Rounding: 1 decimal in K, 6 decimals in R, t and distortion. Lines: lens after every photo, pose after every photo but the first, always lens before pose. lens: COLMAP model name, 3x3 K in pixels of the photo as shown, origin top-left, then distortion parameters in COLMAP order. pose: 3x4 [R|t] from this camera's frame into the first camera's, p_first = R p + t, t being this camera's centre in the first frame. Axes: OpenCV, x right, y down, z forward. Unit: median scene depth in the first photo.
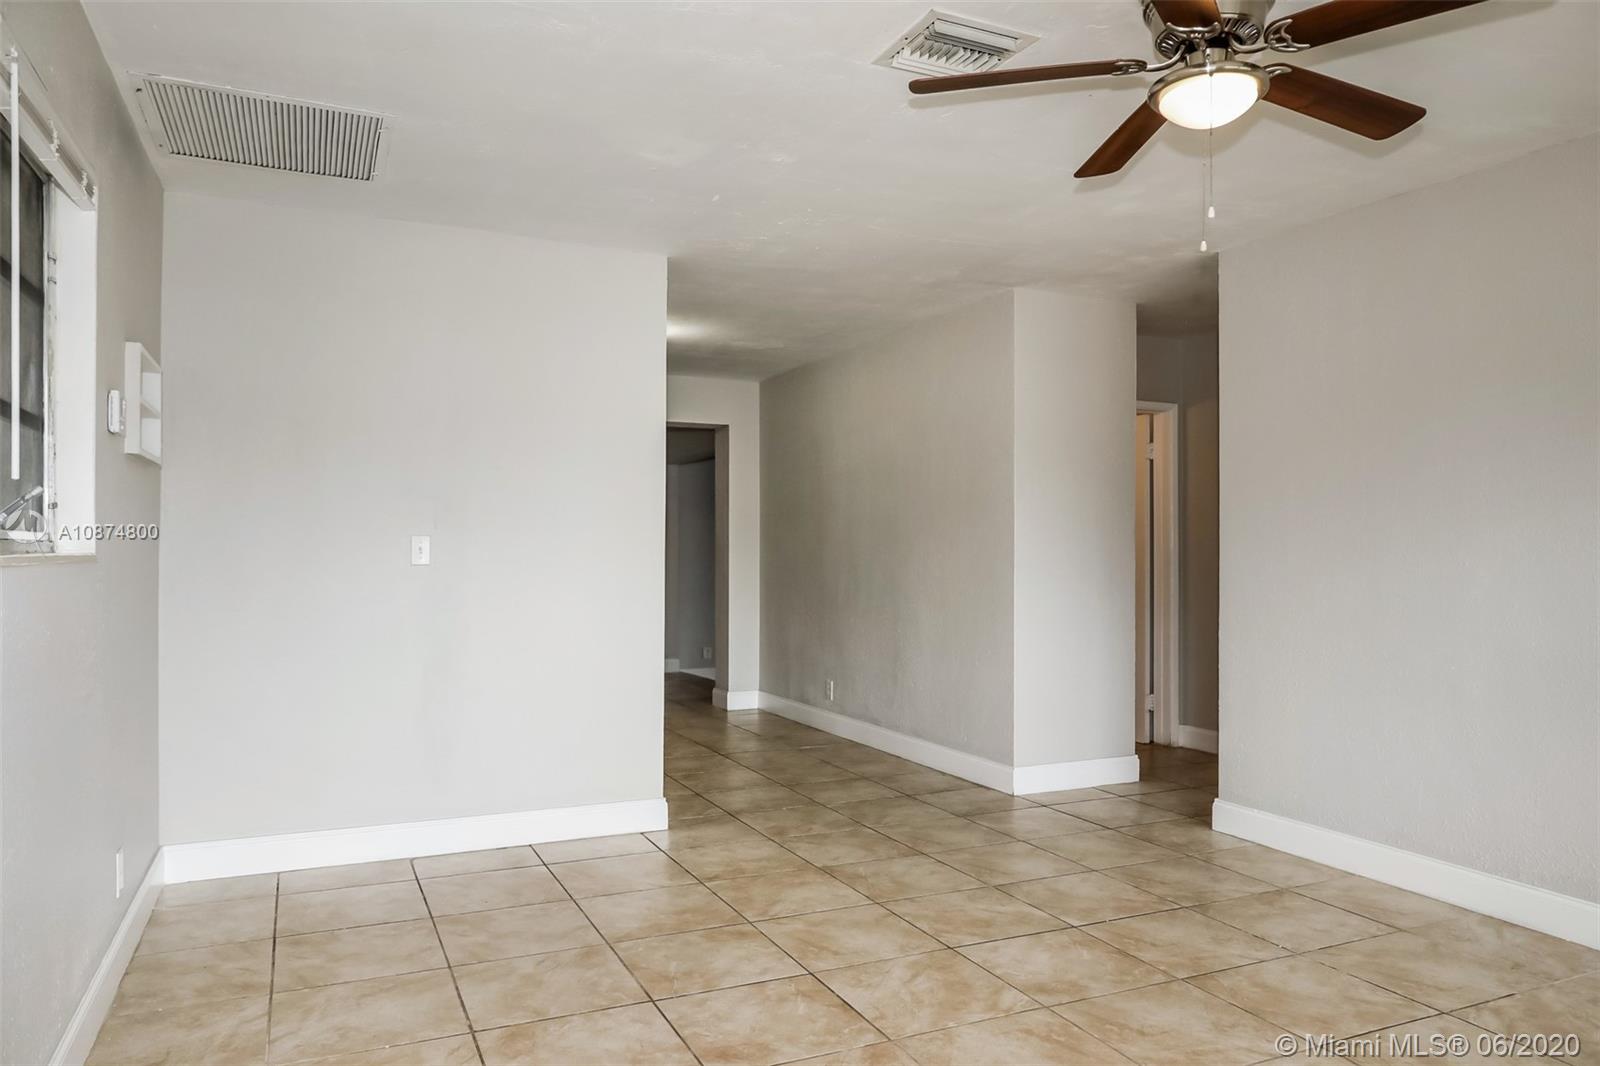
lens RADIAL K [[1095.7, 0, 800.0], [0, 1095.7, 533.0], [0, 0, 1]] dist [-0.027280, 0.000203]
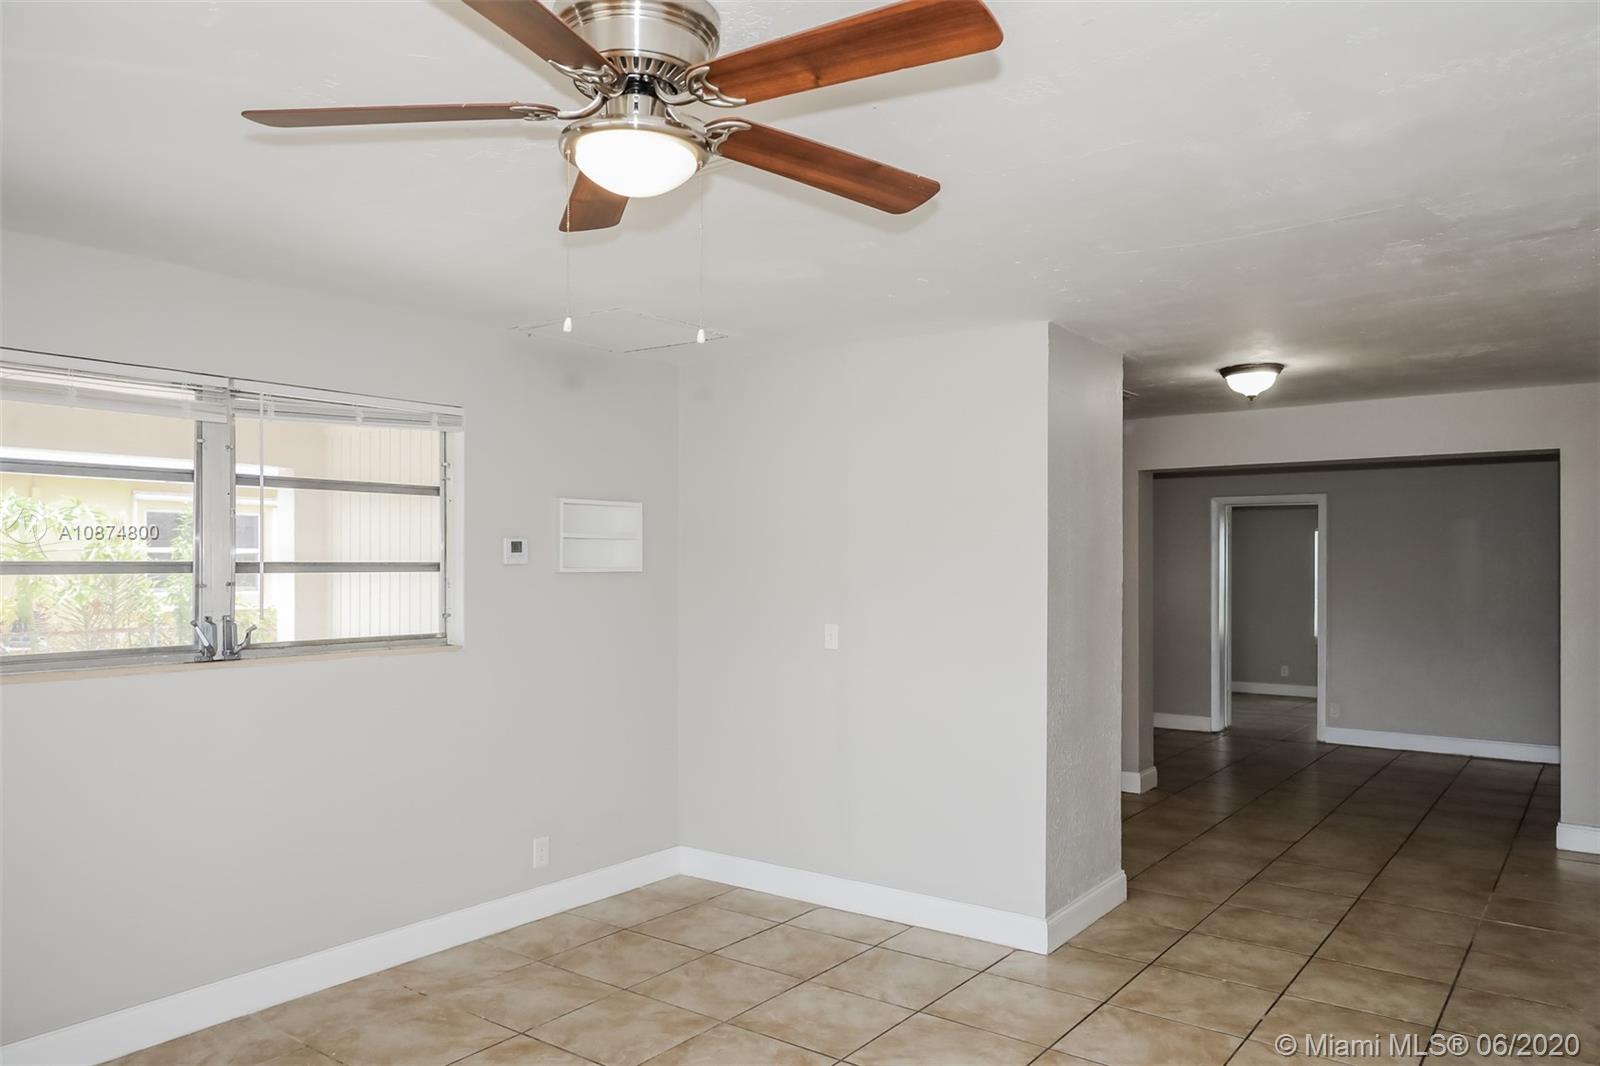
lens RADIAL K [[1144.8, 0, 800.0], [0, 1144.8, 533.0], [0, 0, 1]] dist [-0.013884, -0.002466]
pose [[0.495060, -0.004639, -0.868846, 0.743494], [0.002453, 0.999989, -0.003942, -0.096604], [0.868855, -0.000180, 0.495066, 0.425922]]
